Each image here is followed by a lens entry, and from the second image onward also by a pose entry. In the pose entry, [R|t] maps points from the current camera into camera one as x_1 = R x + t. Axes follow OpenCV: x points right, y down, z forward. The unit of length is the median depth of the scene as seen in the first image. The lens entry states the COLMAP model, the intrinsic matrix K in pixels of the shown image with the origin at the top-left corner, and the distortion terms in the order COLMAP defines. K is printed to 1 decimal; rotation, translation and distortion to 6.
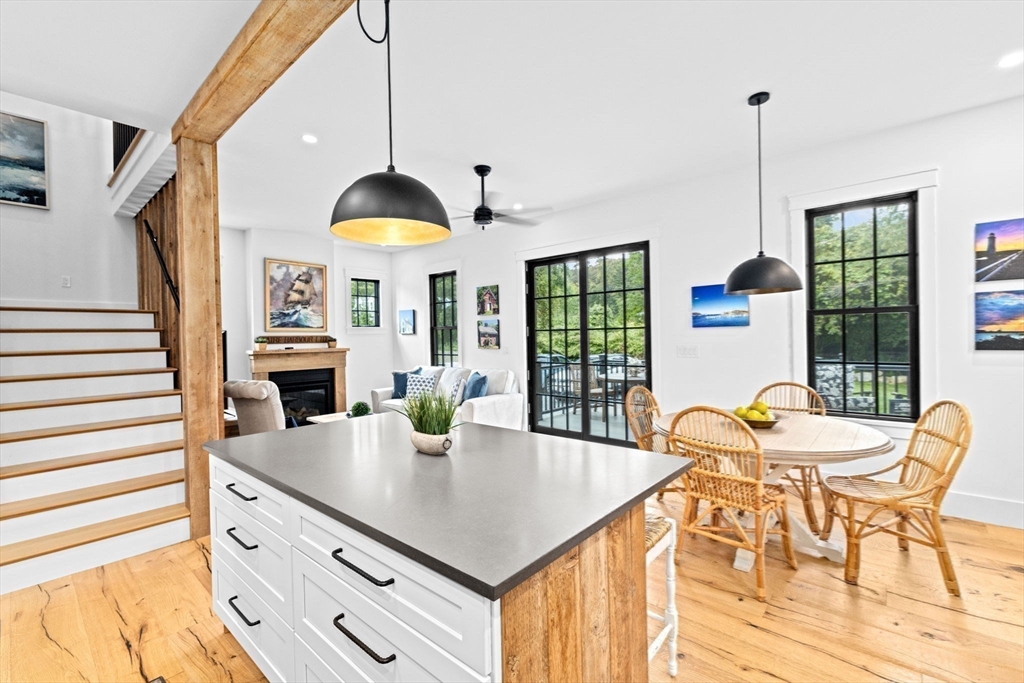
lens RADIAL K [[440.1, 0, 515.6], [0, 440.1, 339.8], [0, 0, 1]] dist [-0.000716, 0.000893]
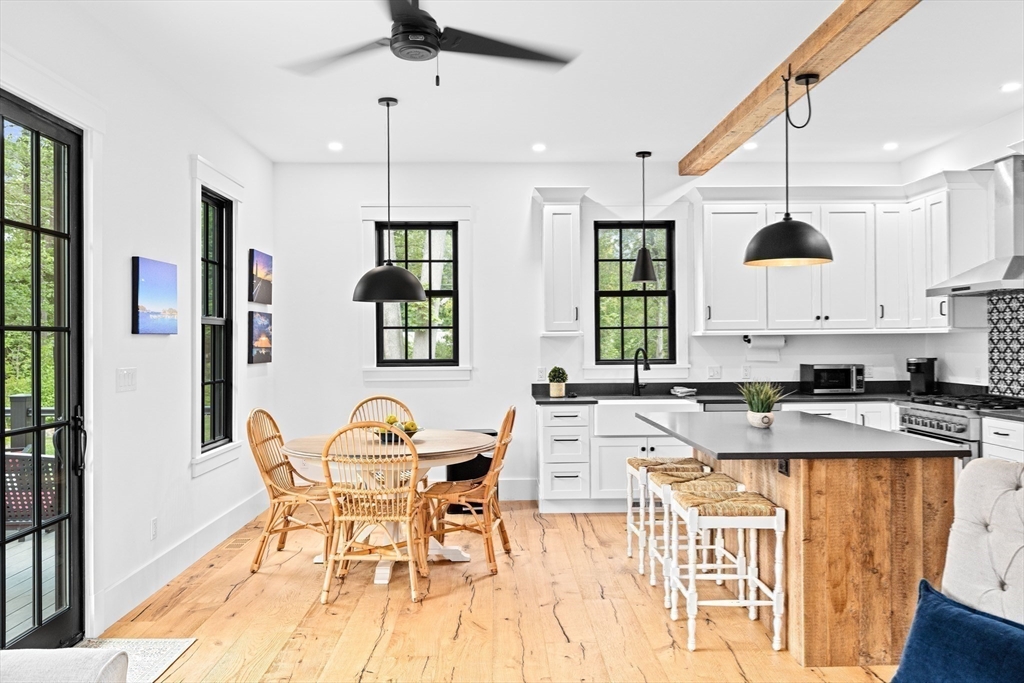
lens RADIAL K [[793.9, 0, 519.8], [0, 793.9, 337.9], [0, 0, 1]] dist [-0.002618, -0.001602]
pose [[-0.679240, 0.026290, 0.733445, -0.416142], [0.024850, 0.999609, -0.012817, 0.000516], [-0.733495, 0.009520, -0.679628, 0.902830]]
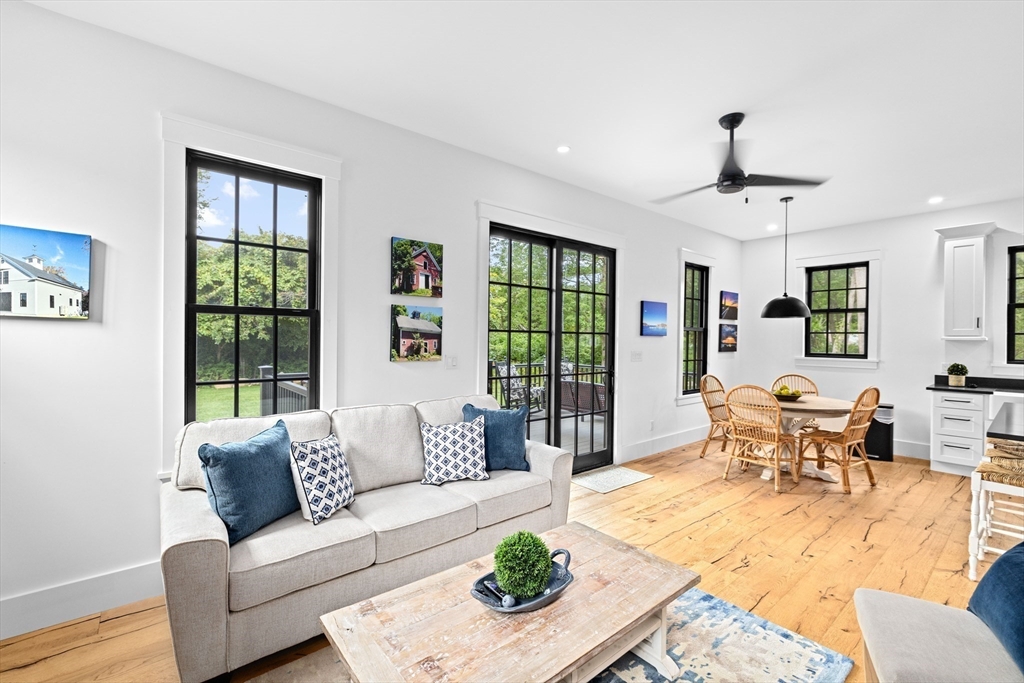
lens RADIAL K [[440.1, 0, 515.6], [0, 440.1, 339.8], [0, 0, 1]] dist [-0.000716, 0.000893]
pose [[0.155185, 0.016471, 0.987748, -0.554157], [-0.006773, 0.999855, -0.015609, 0.002656], [-0.987862, -0.004268, 0.155274, 0.793251]]
